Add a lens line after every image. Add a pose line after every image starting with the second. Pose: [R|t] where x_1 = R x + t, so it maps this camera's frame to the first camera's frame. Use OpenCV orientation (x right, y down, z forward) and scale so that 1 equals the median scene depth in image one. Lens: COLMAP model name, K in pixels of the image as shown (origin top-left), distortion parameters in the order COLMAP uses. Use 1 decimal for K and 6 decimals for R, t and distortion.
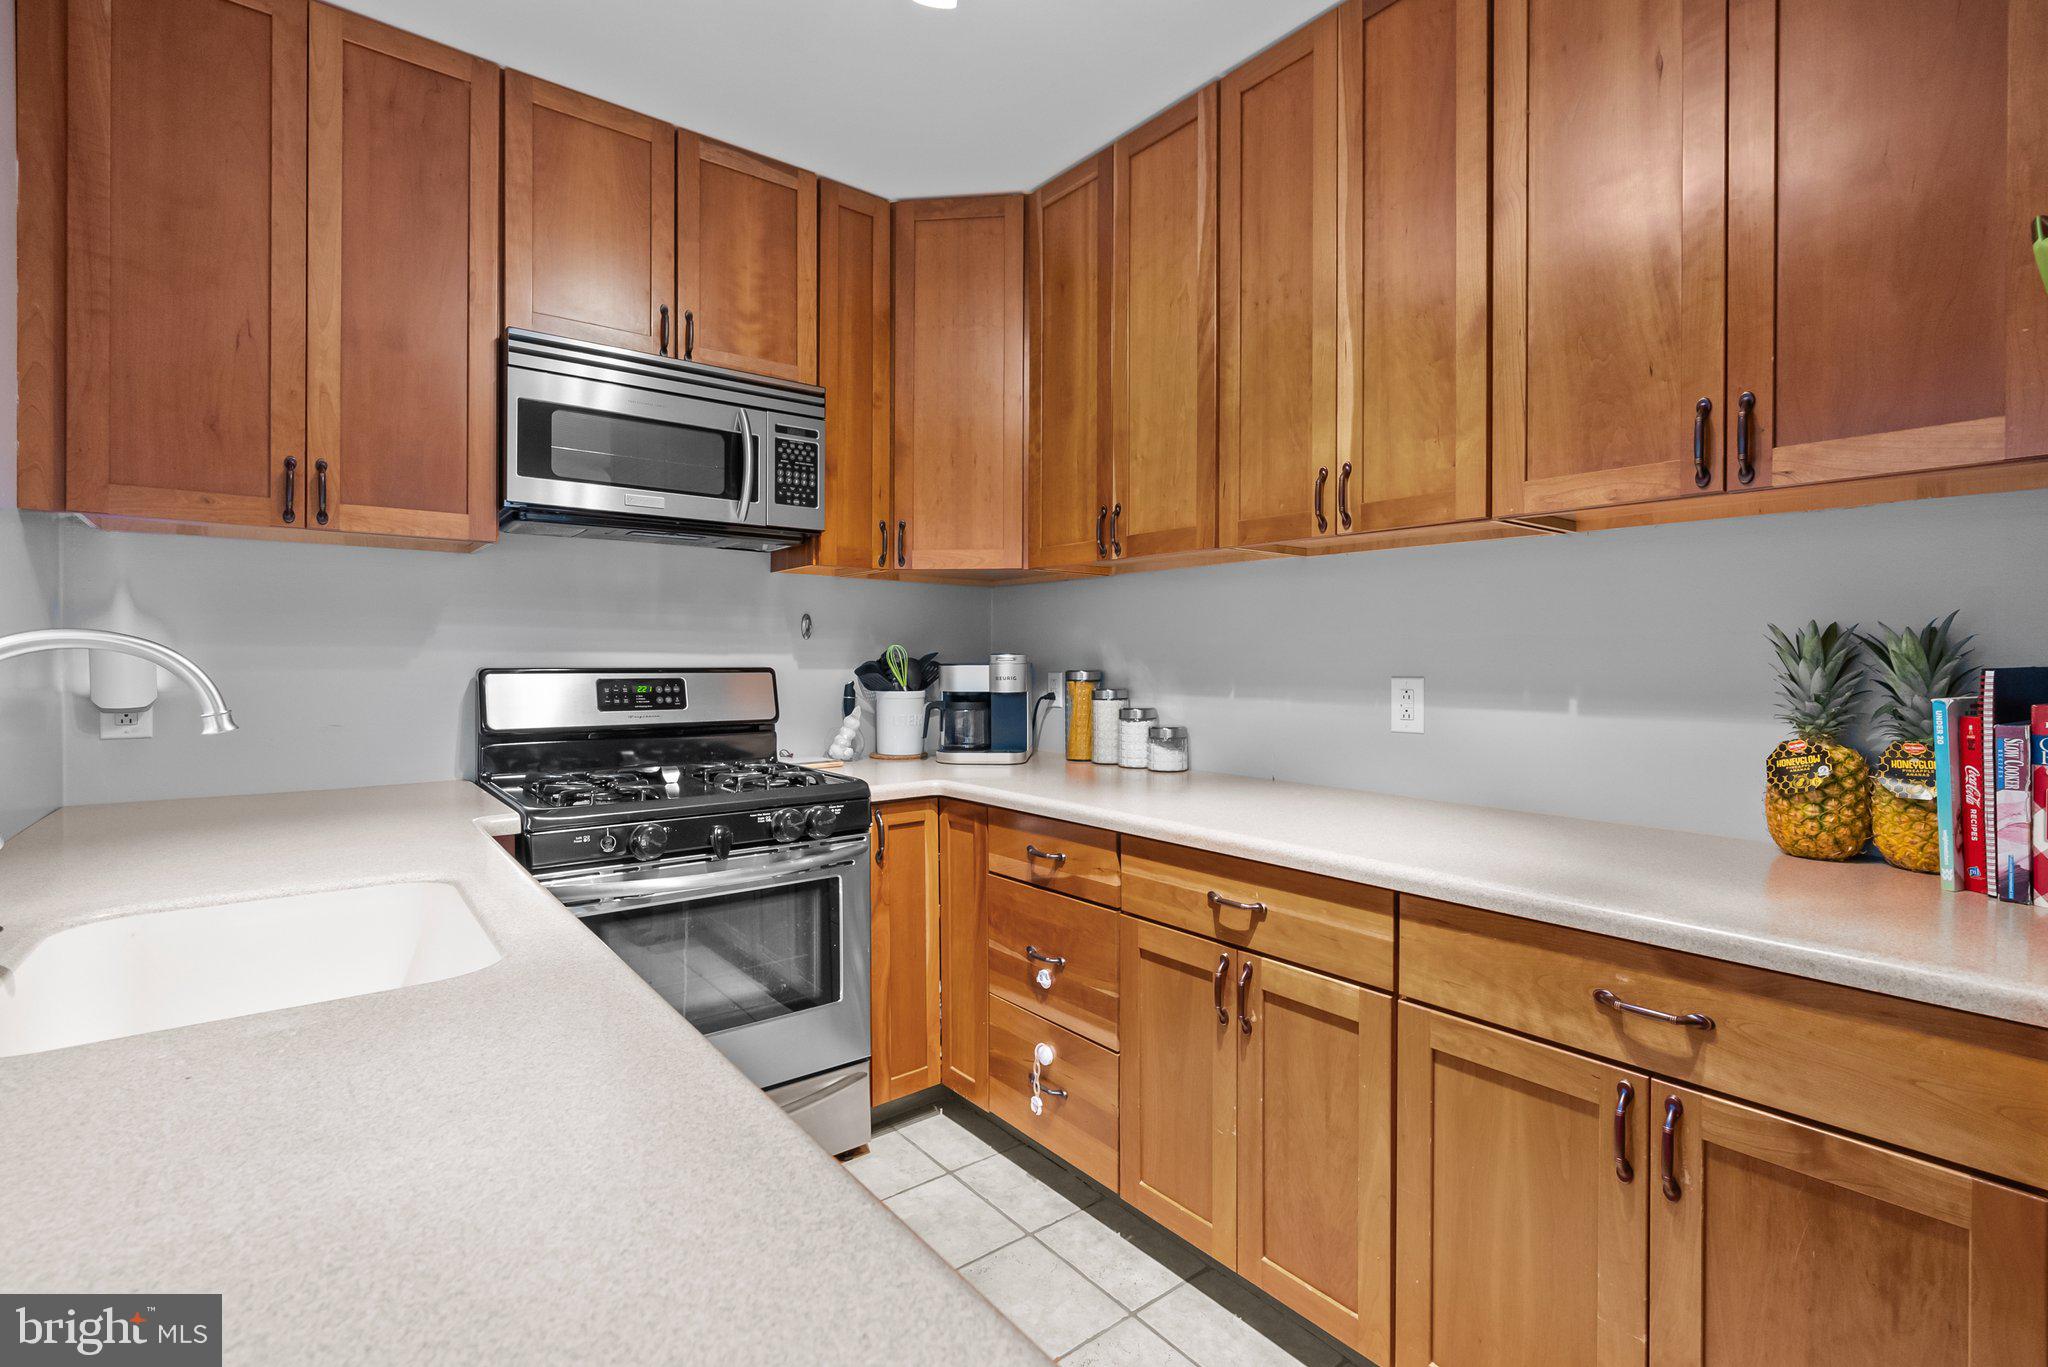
lens RADIAL K [[937.2, 0, 1029.7], [0, 937.2, 666.4], [0, 0, 1]] dist [-0.010329, 0.001135]
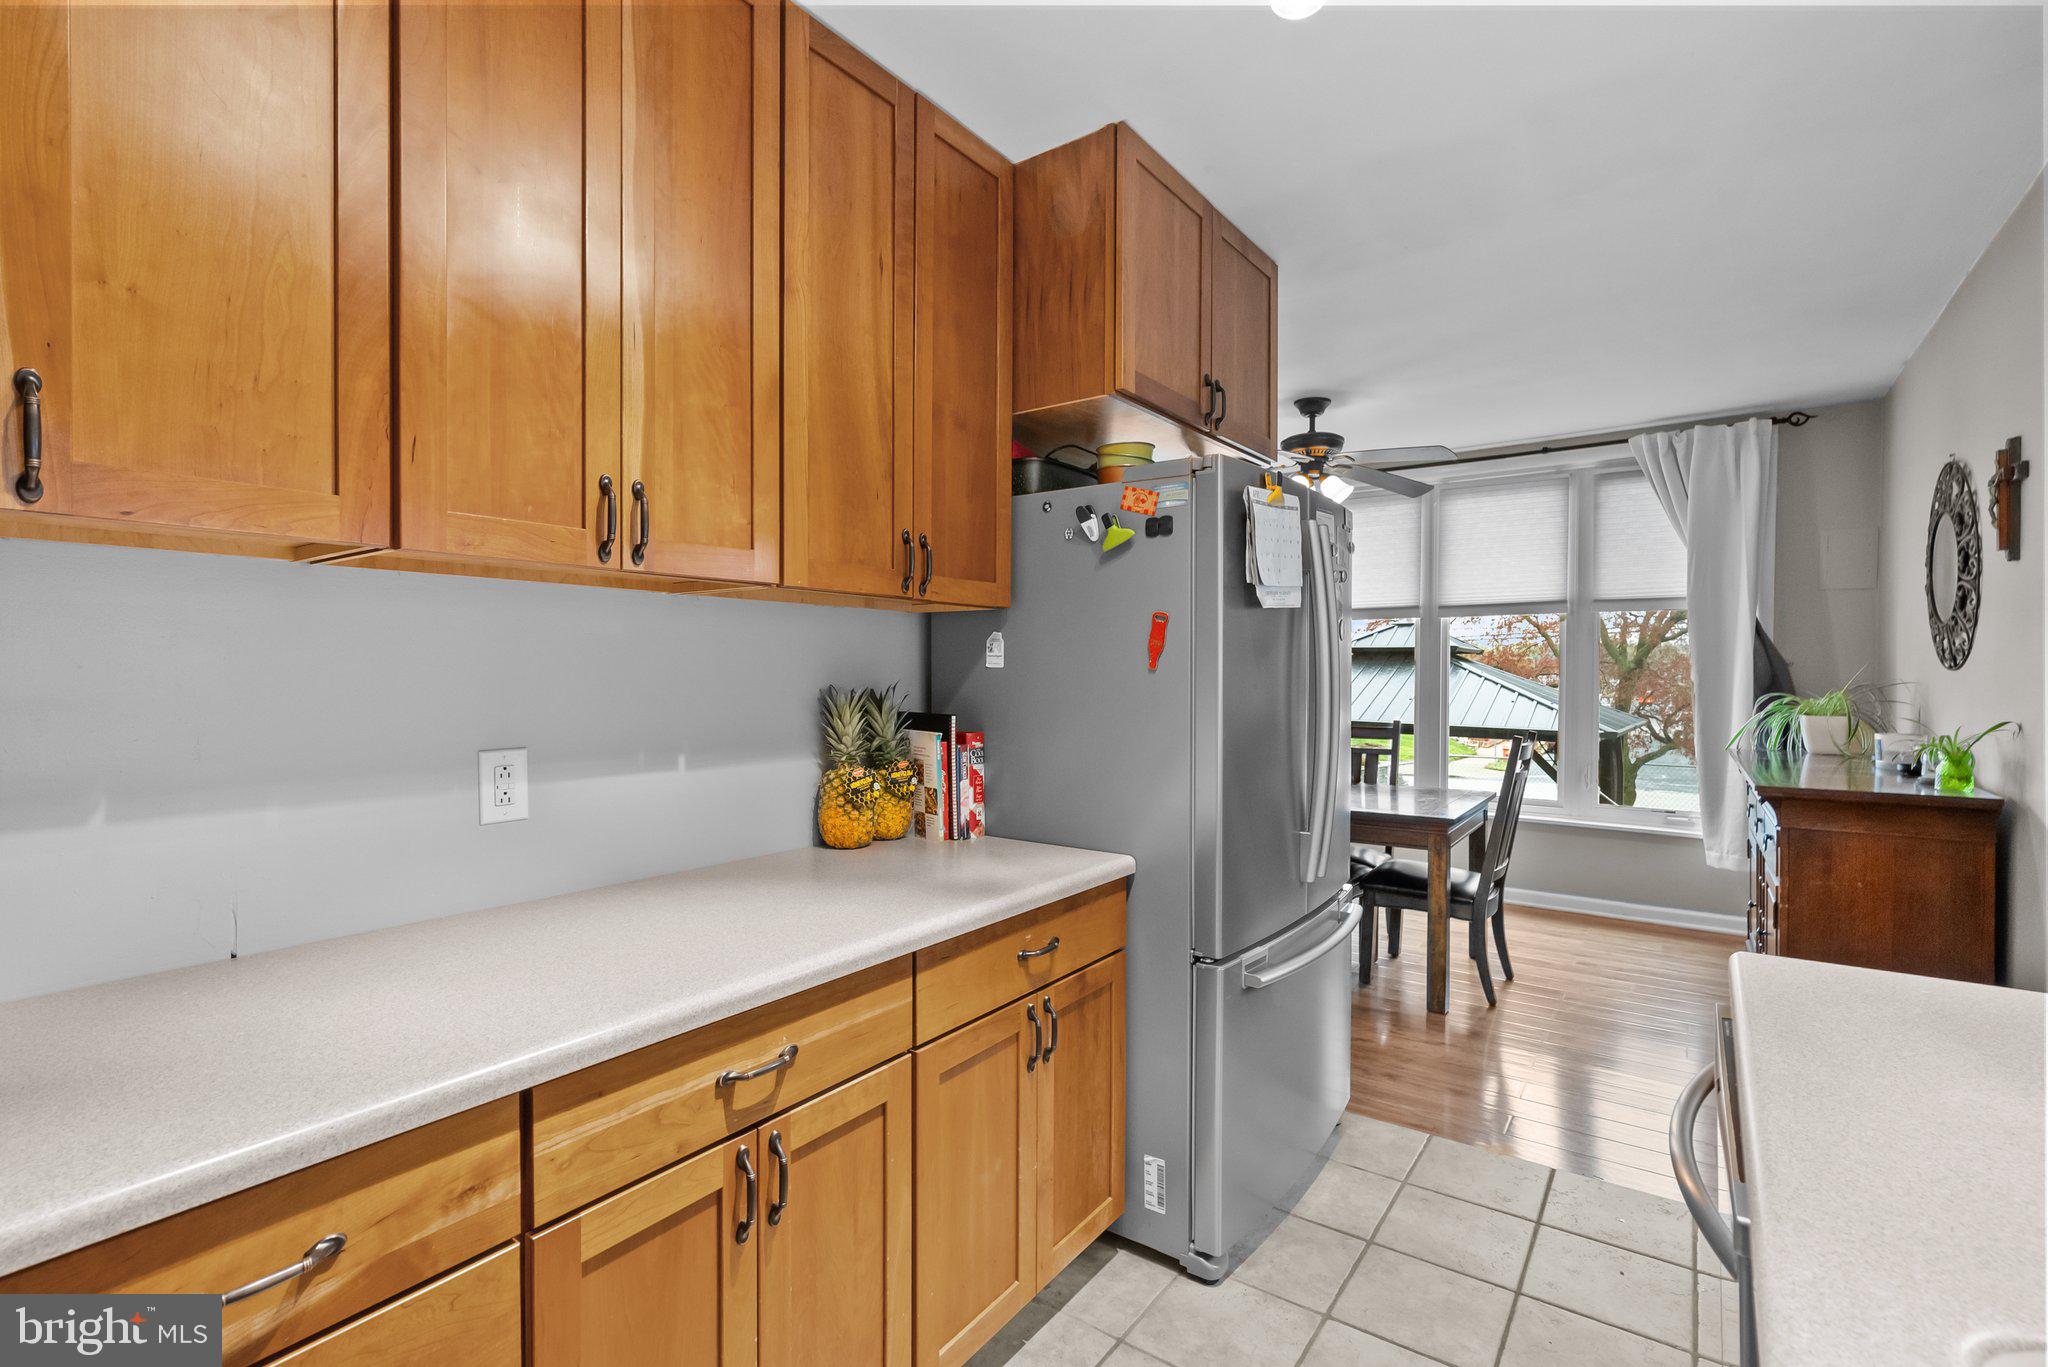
lens RADIAL K [[935.0, 0, 1027.9], [0, 935.0, 672.8], [0, 0, 1]] dist [-0.014611, 0.006567]
pose [[-0.273287, -0.007832, 0.961901, -0.427168], [0.004342, 0.999947, 0.009375, -0.053969], [-0.961923, 0.006739, -0.273239, 0.761600]]
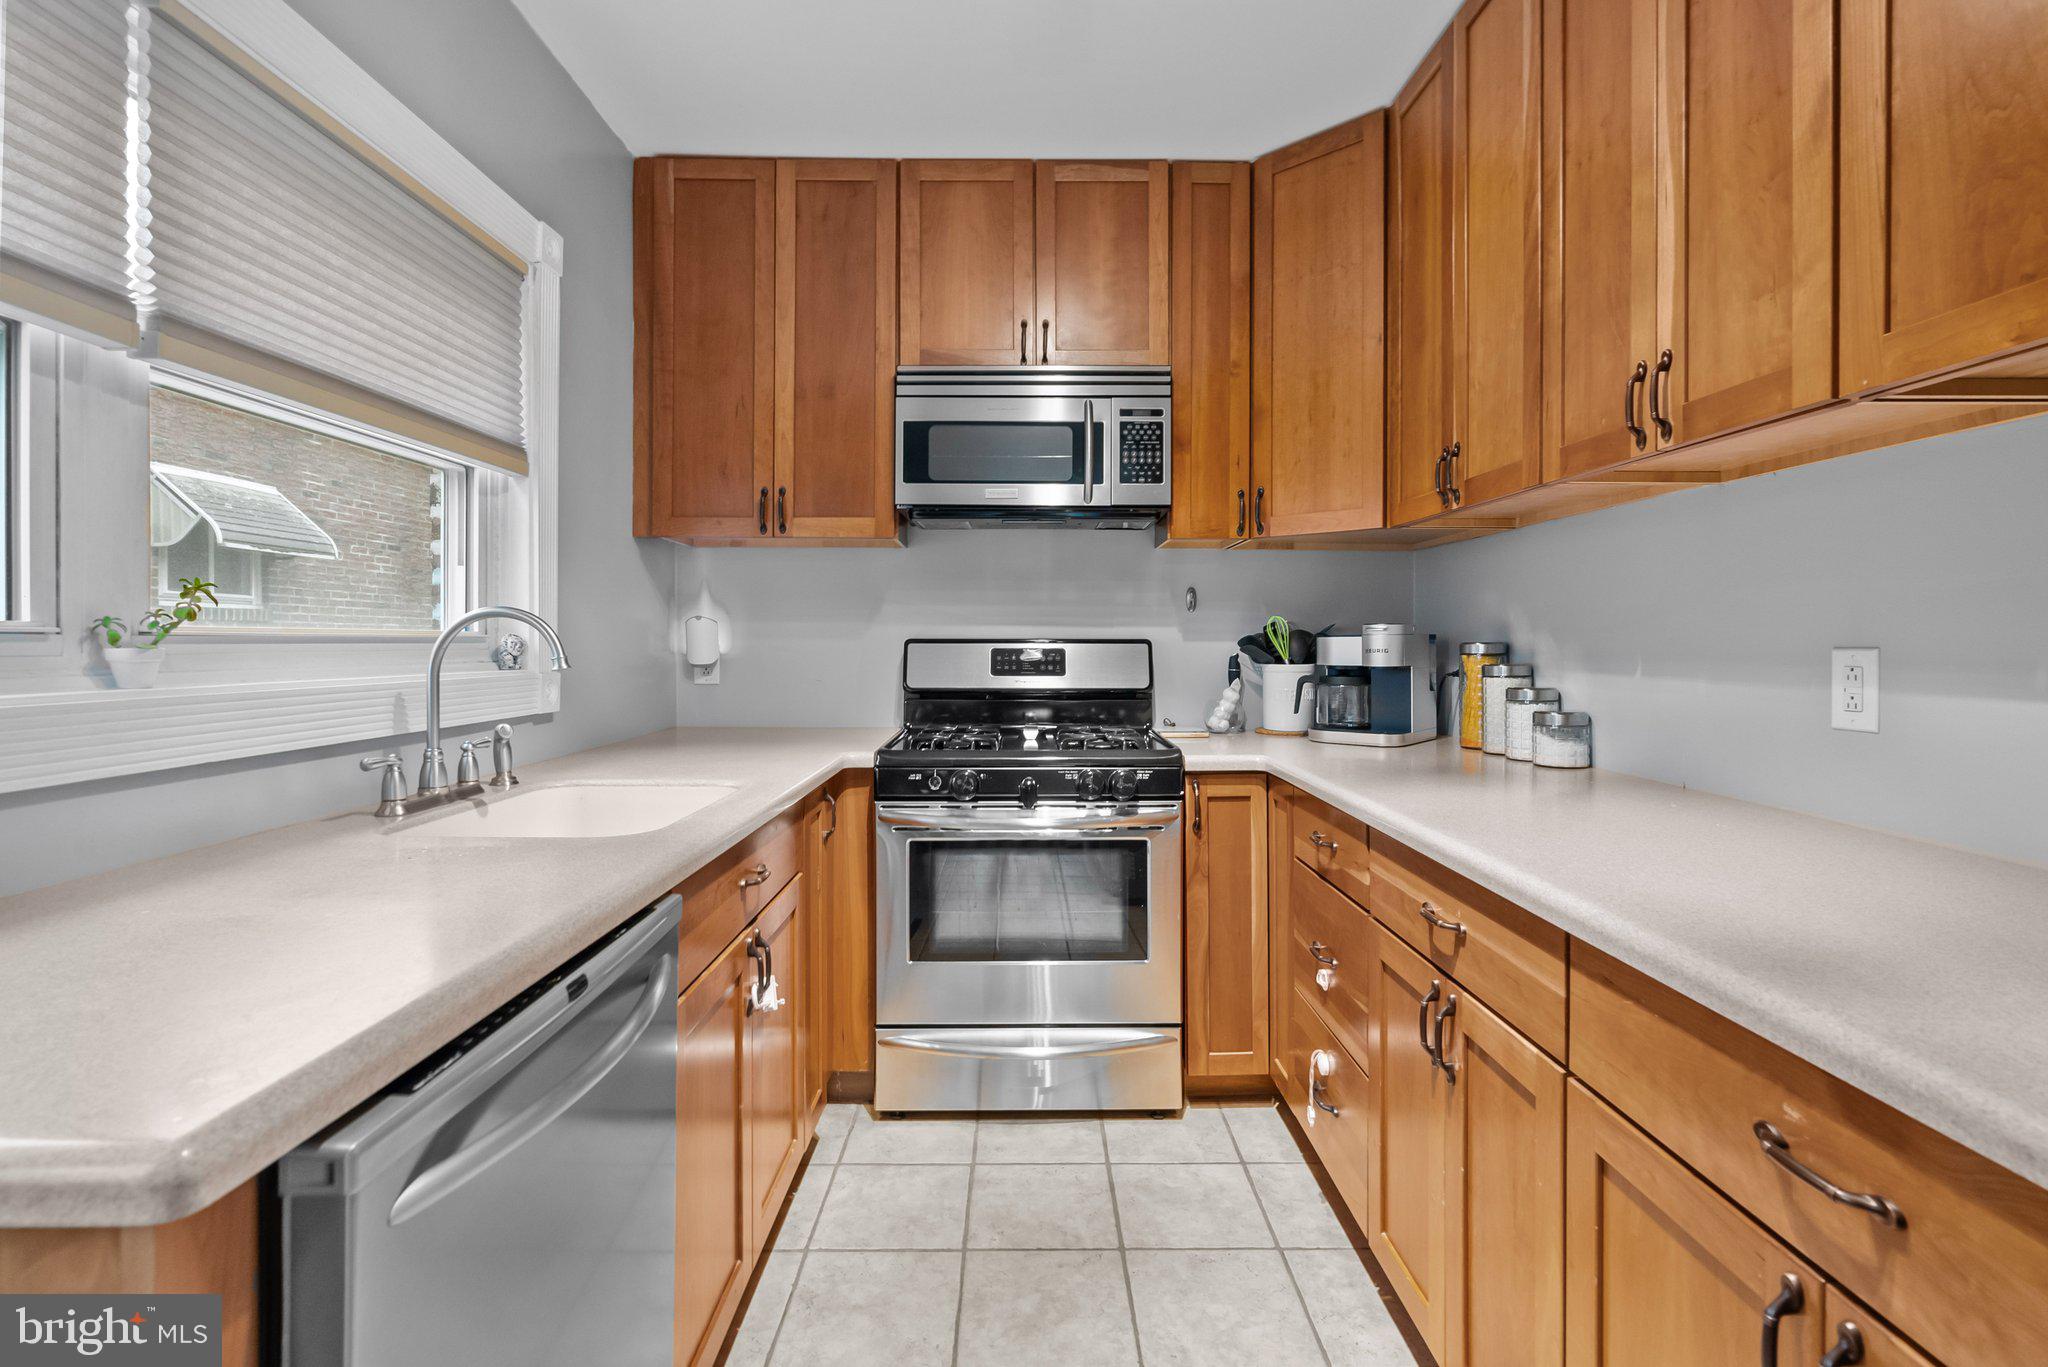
lens RADIAL K [[948.6, 0, 1025.1], [0, 948.6, 645.1], [0, 0, 1]] dist [-0.014389, 0.005621]
pose [[0.786411, 0.002111, -0.617700, 0.337710], [-0.003863, 0.999991, -0.001501, 0.012256], [0.617691, 0.003566, 0.786412, 0.097369]]
